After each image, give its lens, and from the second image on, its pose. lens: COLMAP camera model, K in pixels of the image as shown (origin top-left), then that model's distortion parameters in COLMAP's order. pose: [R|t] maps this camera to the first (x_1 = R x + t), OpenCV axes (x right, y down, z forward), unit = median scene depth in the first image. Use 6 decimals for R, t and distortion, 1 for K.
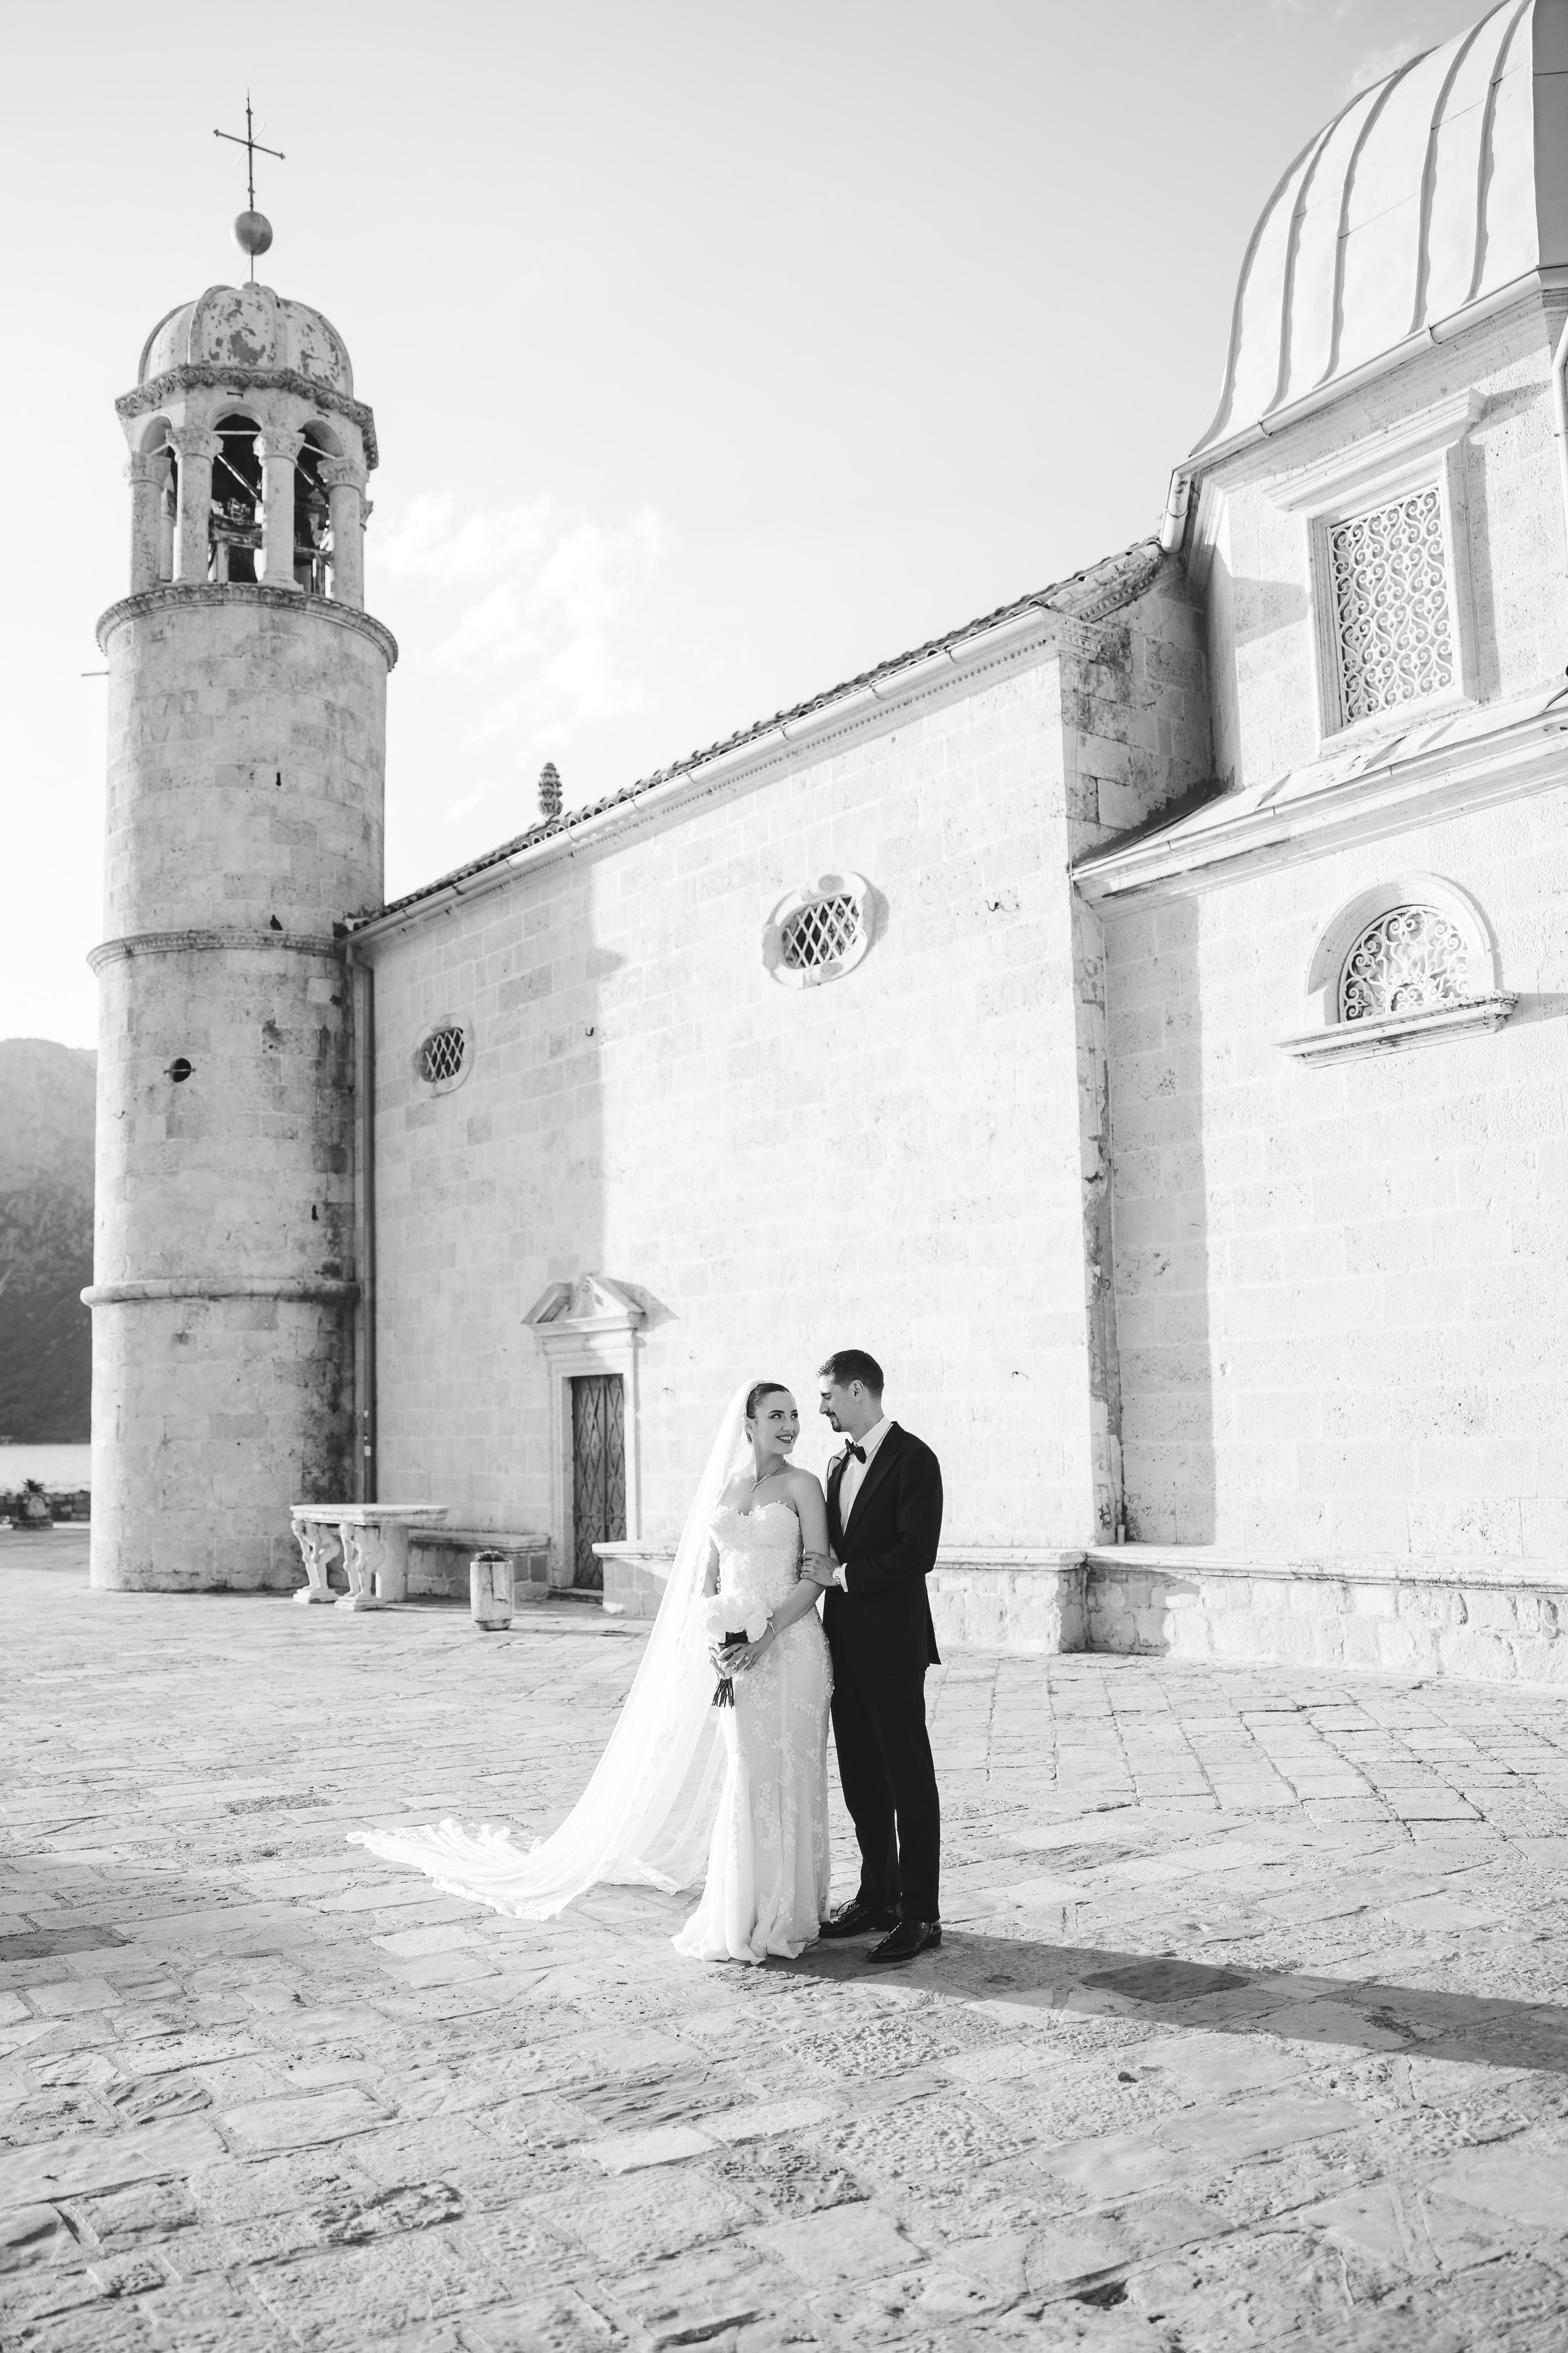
lens RADIAL K [[2095.7, 0, 732.1], [0, 2095.7, 1218.5], [0, 0, 1]] dist [-0.037262, 0.033860]
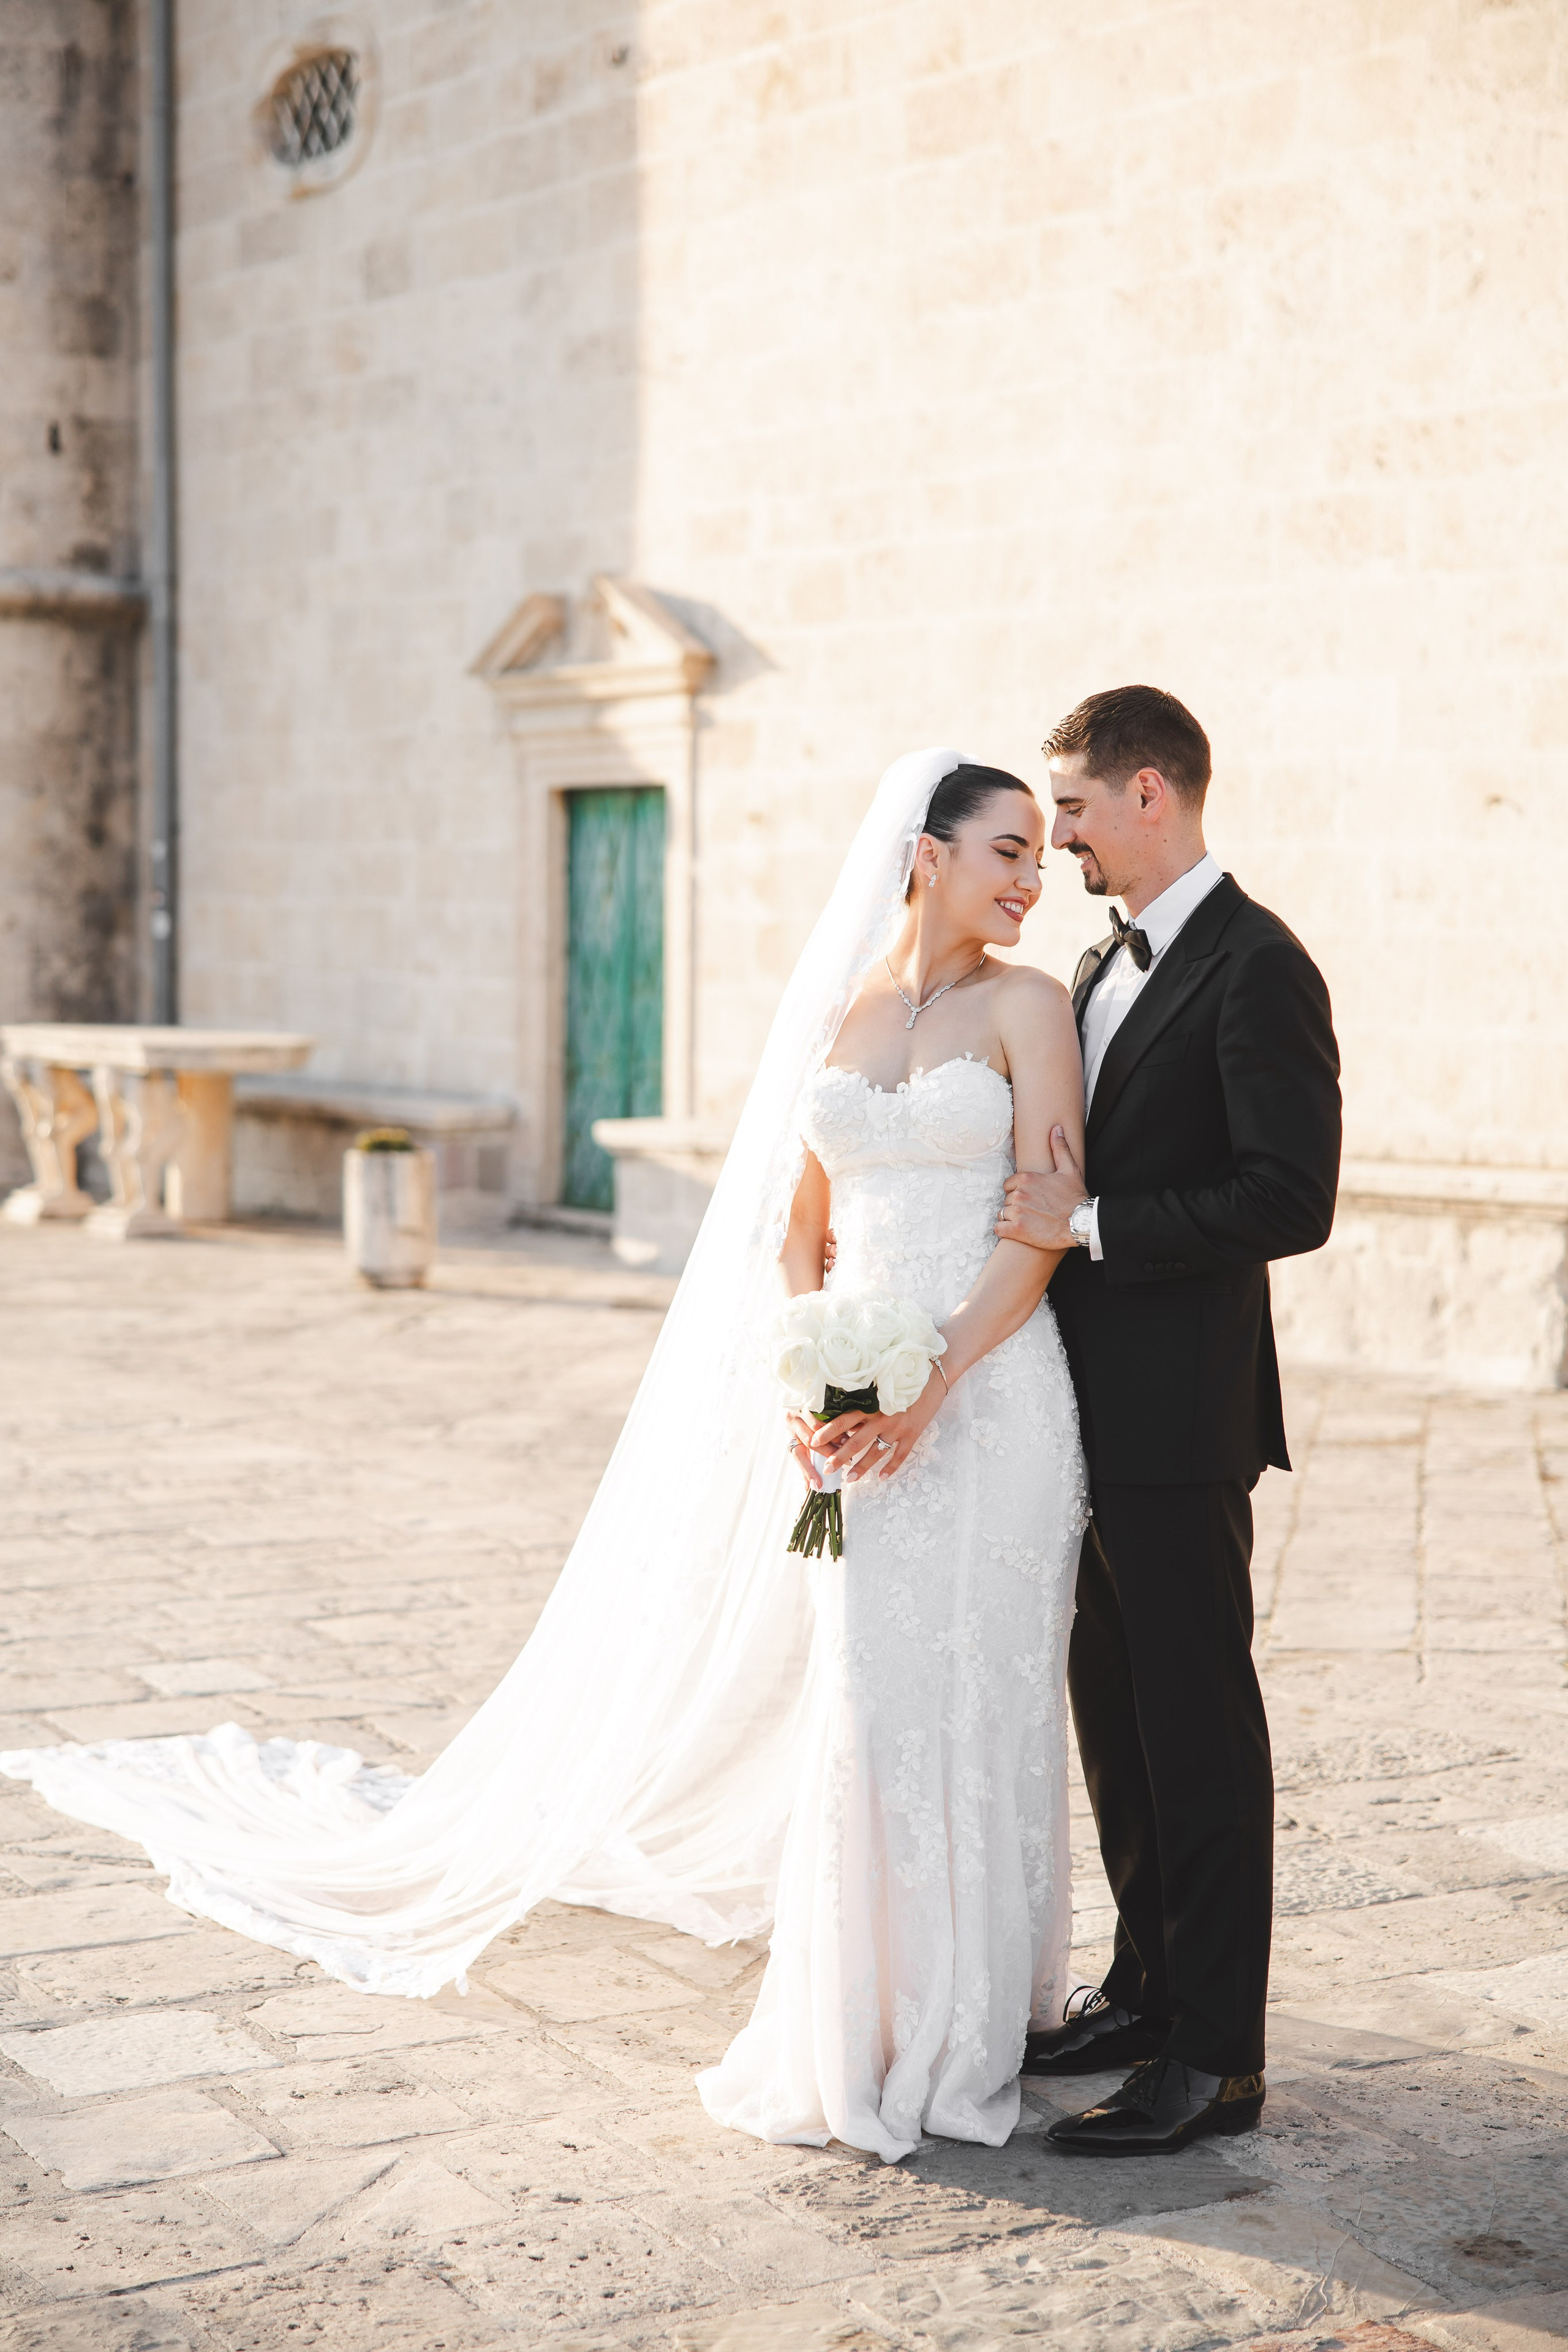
lens RADIAL K [[3836.0, 0, 673.3], [0, 3836.0, 1098.8], [0, 0, 1]] dist [0.172800, 0.000000]
pose [[0.997850, 0.033724, -0.056204, 0.002190], [-0.024952, 0.988365, 0.150043, 0.012186], [0.060610, -0.148318, 0.987081, 0.101269]]
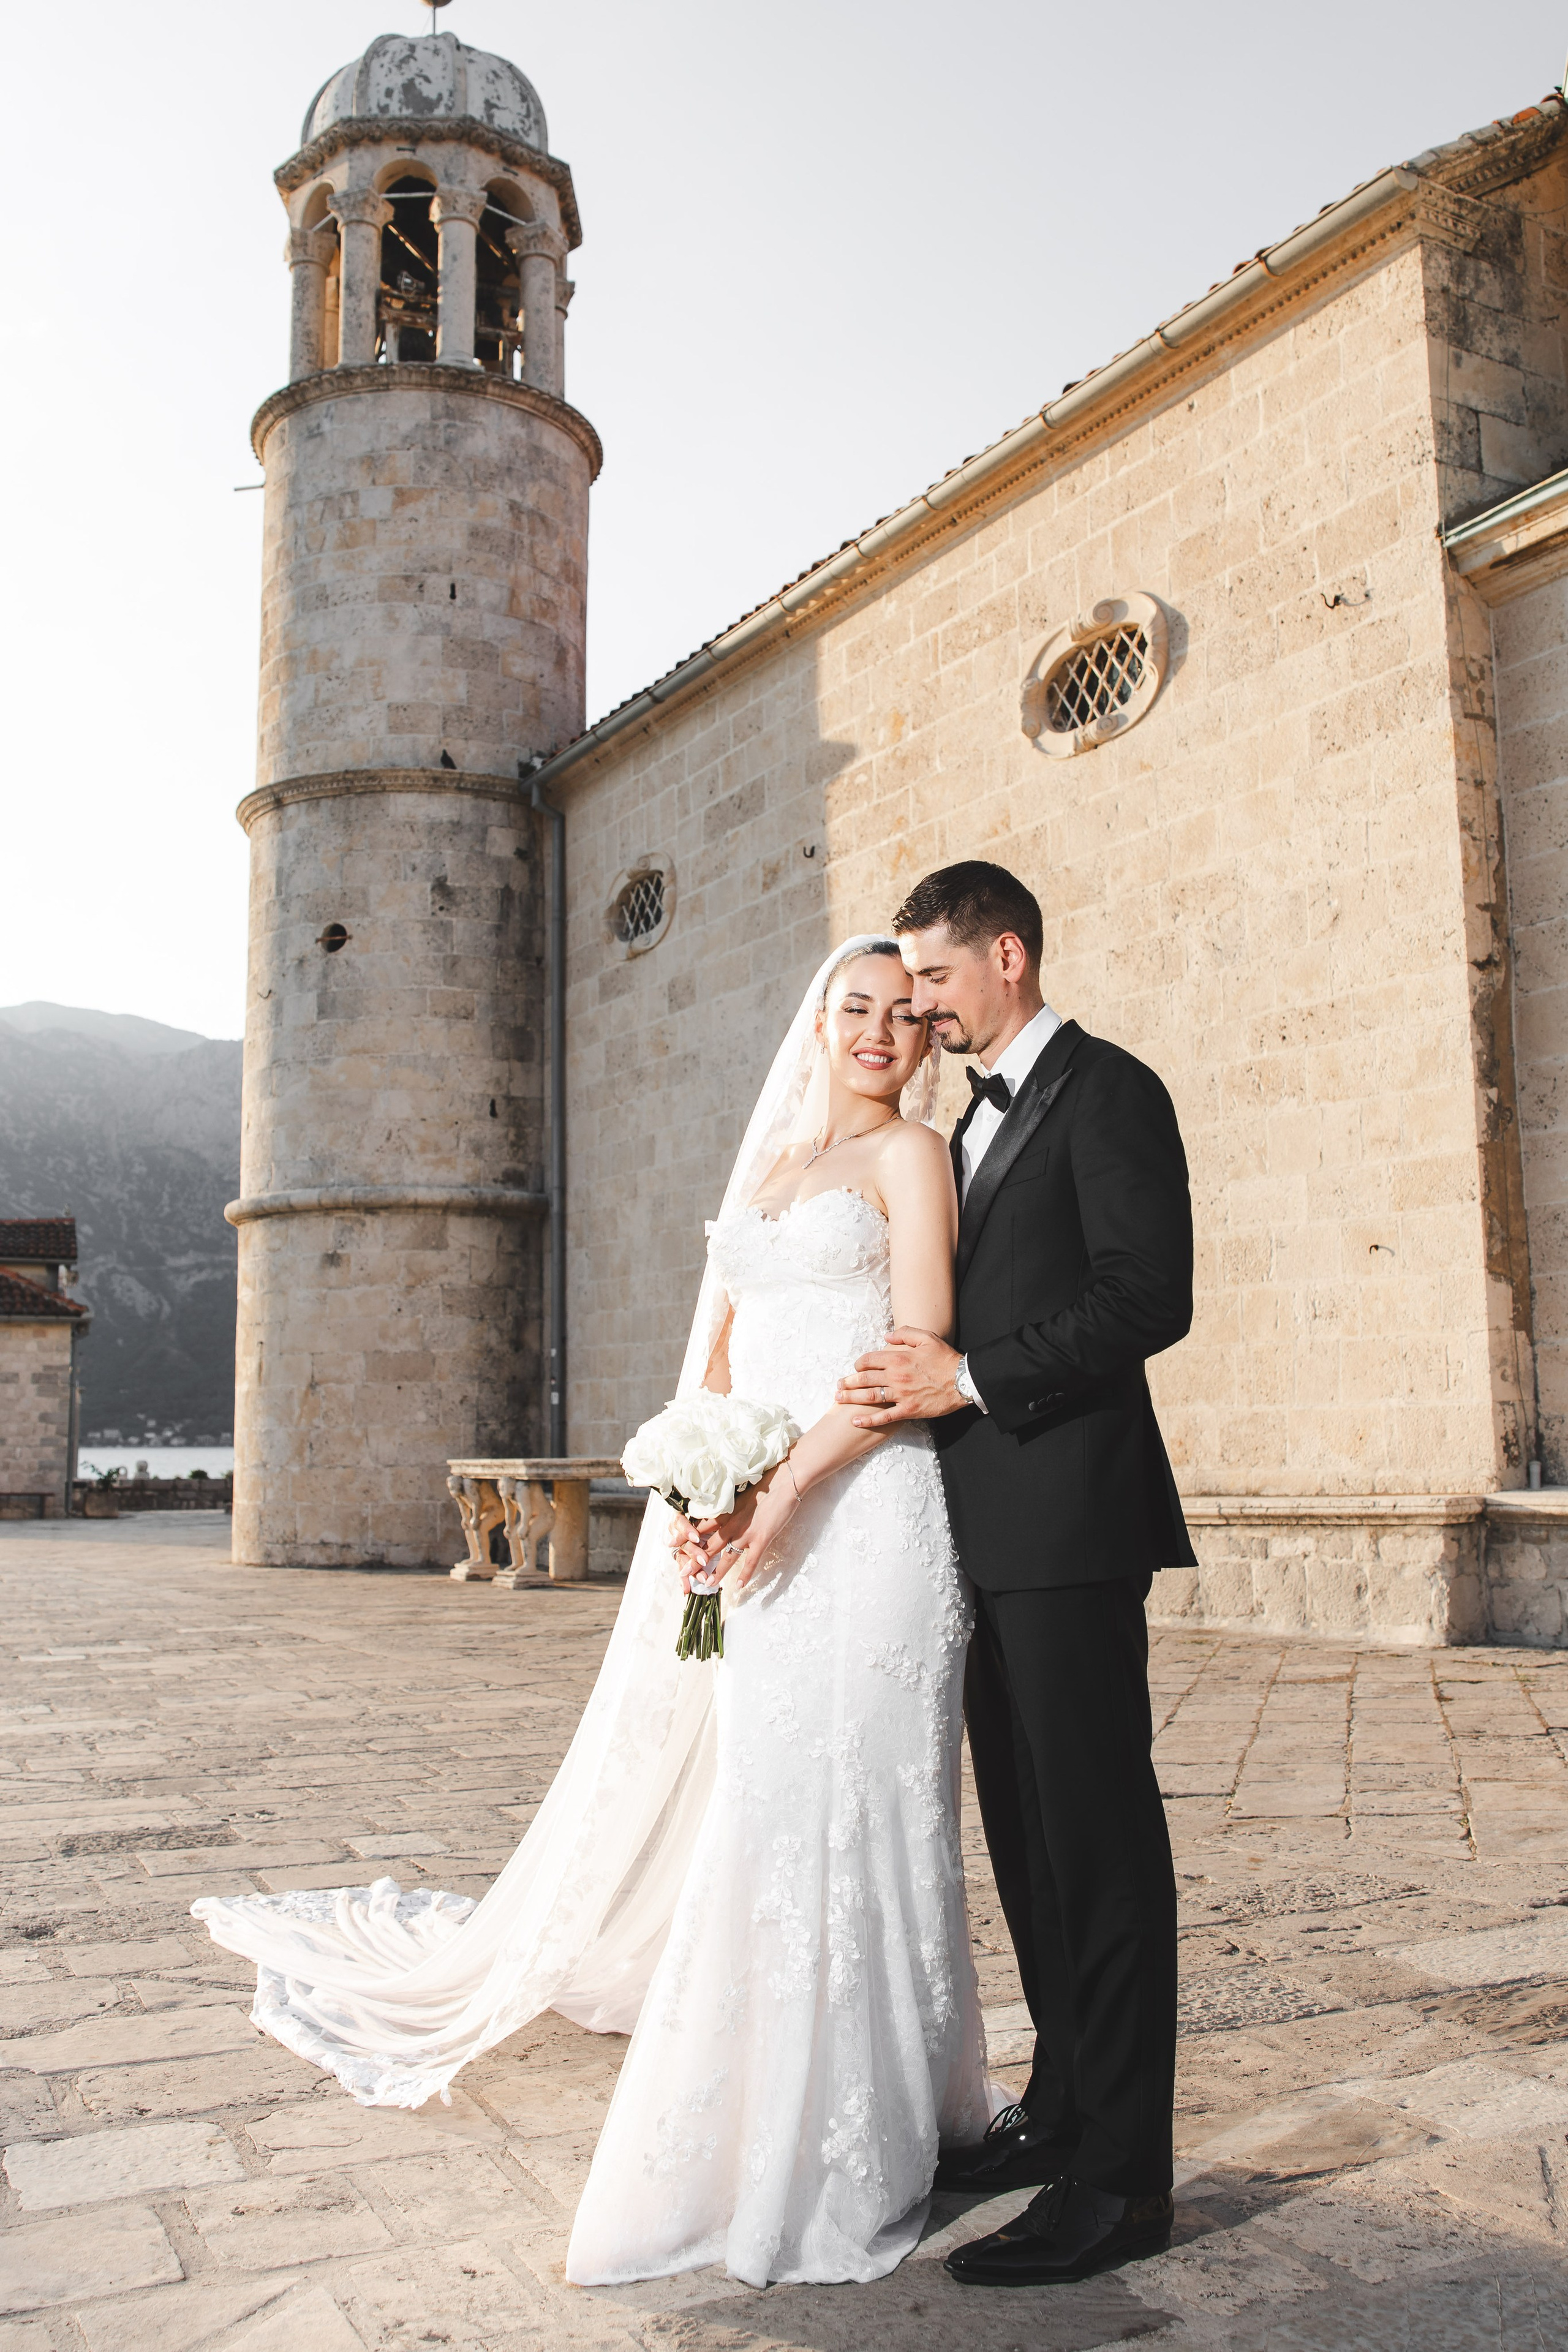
lens RADIAL K [[2095.0, 0, 797.9], [0, 2095.0, 1172.3], [0, 0, 1]] dist [-0.037262, 0.033860]
pose [[0.991925, -0.009397, -0.126473, 0.026611], [0.004952, 0.999360, -0.035416, 0.060200], [0.126725, 0.034504, 0.991338, 0.230995]]
